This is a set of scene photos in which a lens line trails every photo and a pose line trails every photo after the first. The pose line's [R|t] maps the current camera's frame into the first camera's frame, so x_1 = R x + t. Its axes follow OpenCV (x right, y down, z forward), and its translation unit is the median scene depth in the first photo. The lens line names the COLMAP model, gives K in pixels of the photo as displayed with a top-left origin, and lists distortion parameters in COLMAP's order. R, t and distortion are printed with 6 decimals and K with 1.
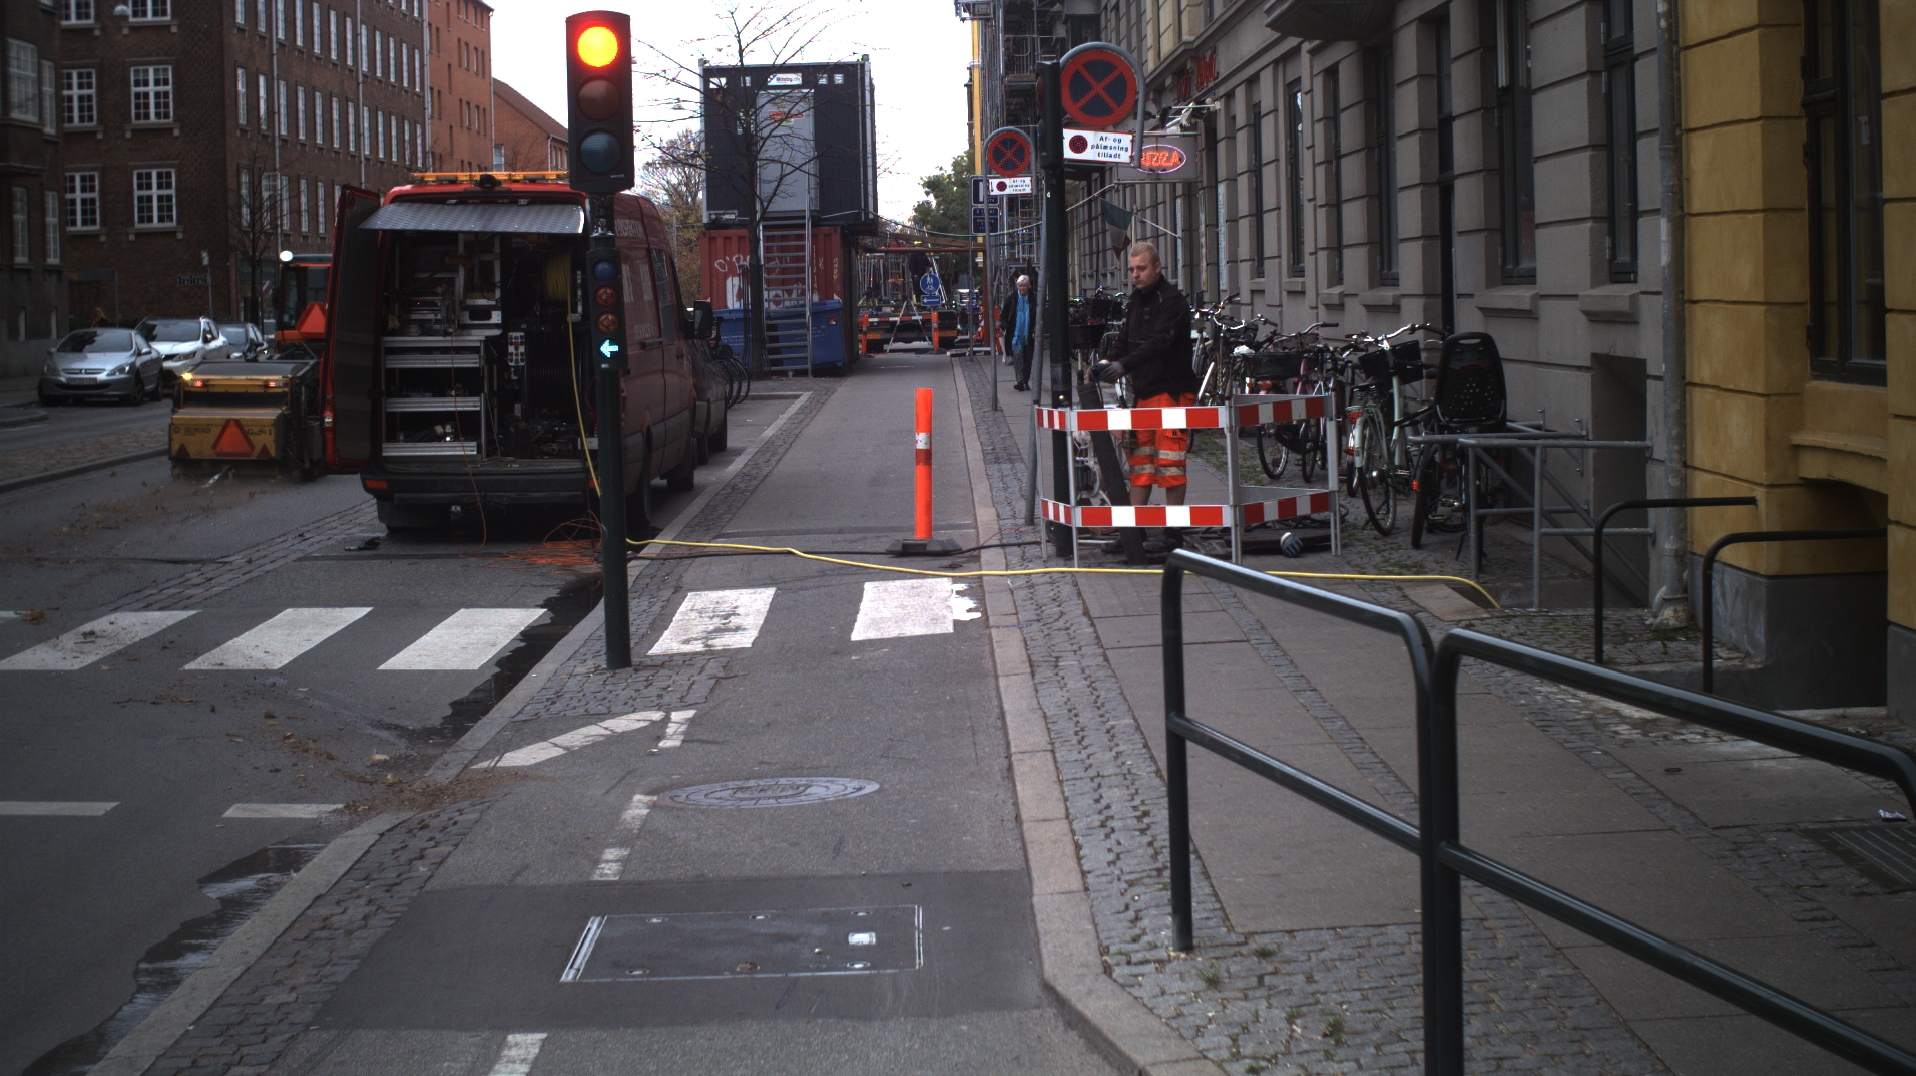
lens RADIAL K [[3612.5, 0, 958.0], [0, 3612.5, 538.0], [0, 0, 1]] dist [-0.197716, 0.059078]
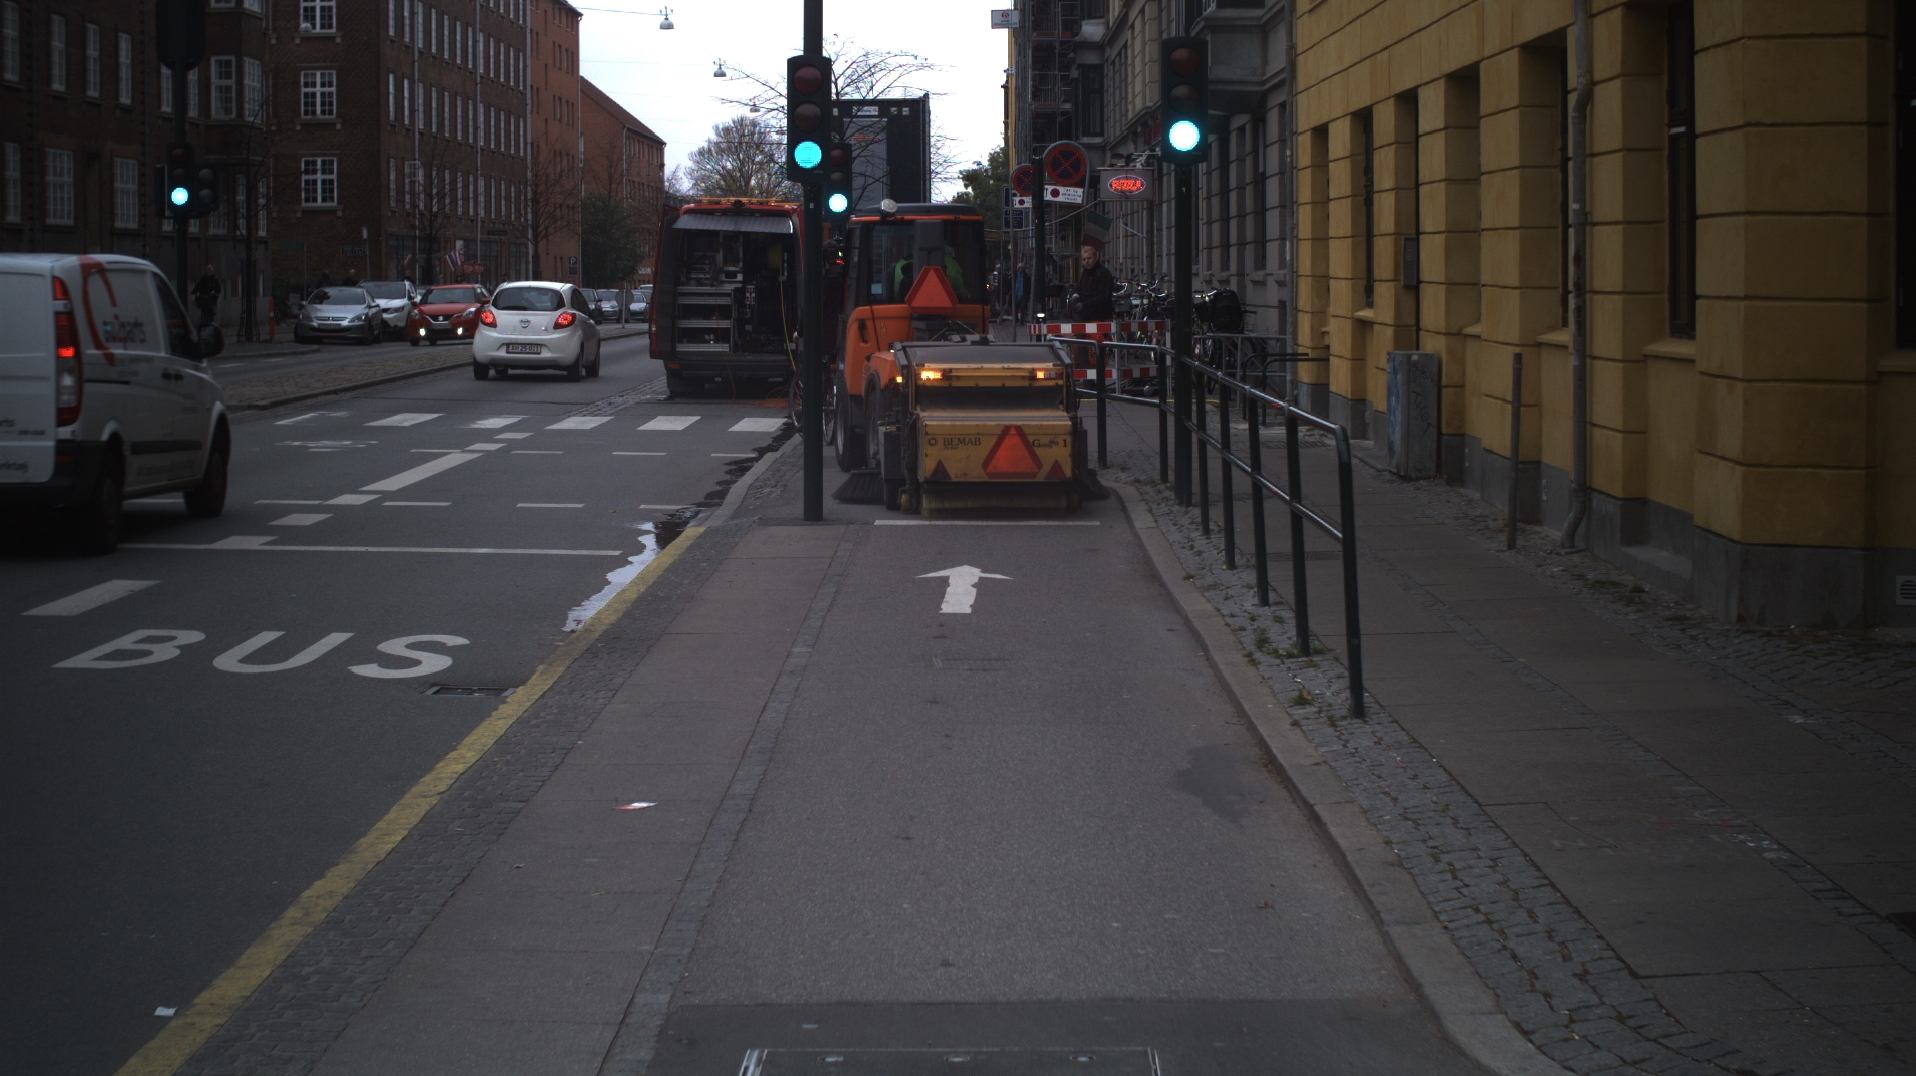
lens RADIAL K [[5664.7, 0, 958.0], [0, 5664.7, 538.0], [0, 0, 1]] dist [-0.429856, 0.252633]
pose [[0.999790, 0.019774, -0.005385, 0.000717], [-0.019897, 0.999522, -0.023664, 0.084080], [0.004915, 0.023766, 0.999705, -1.148597]]
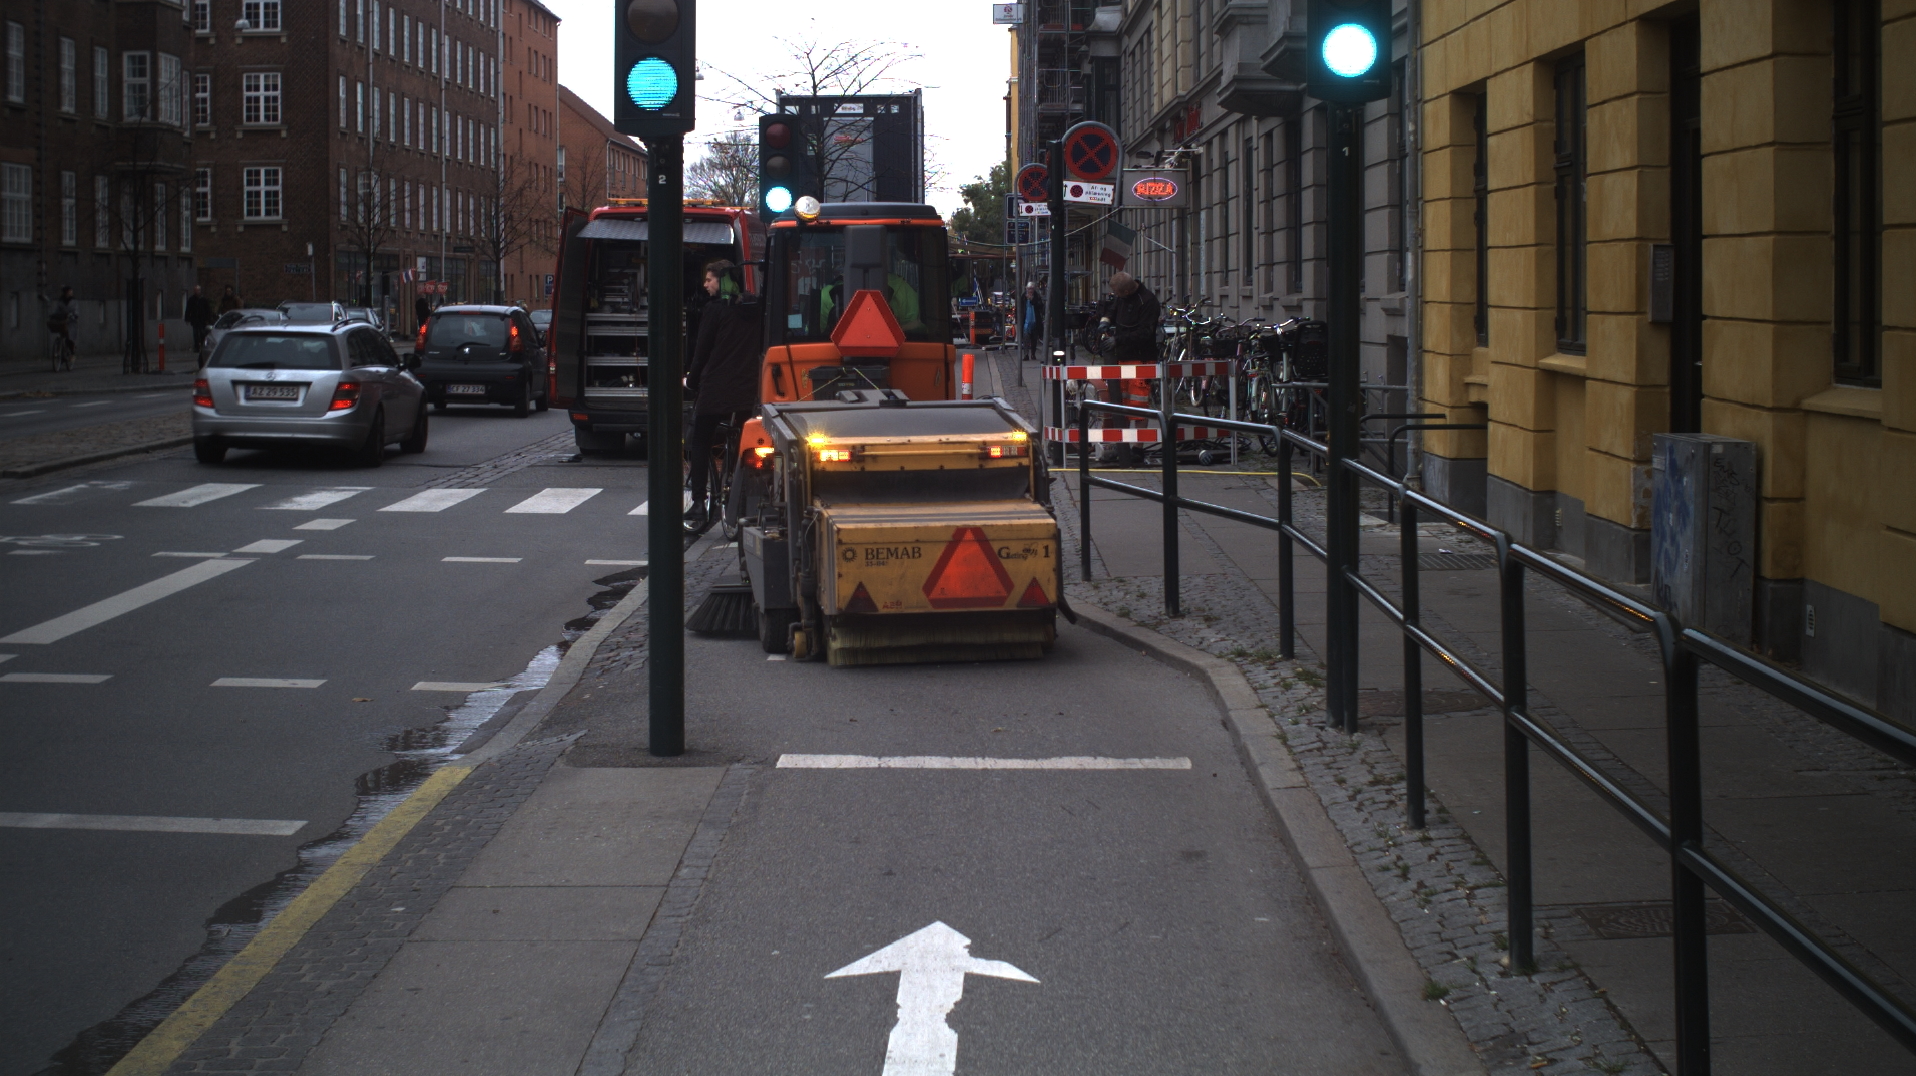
lens RADIAL K [[4413.5, 0, 958.0], [0, 4413.5, 538.0], [0, 0, 1]] dist [-0.281736, 0.030400]
pose [[0.999753, 0.021096, -0.007037, 0.000356], [-0.021194, 0.999676, -0.014128, 0.033064], [0.006736, 0.014273, 0.999875, -0.448773]]
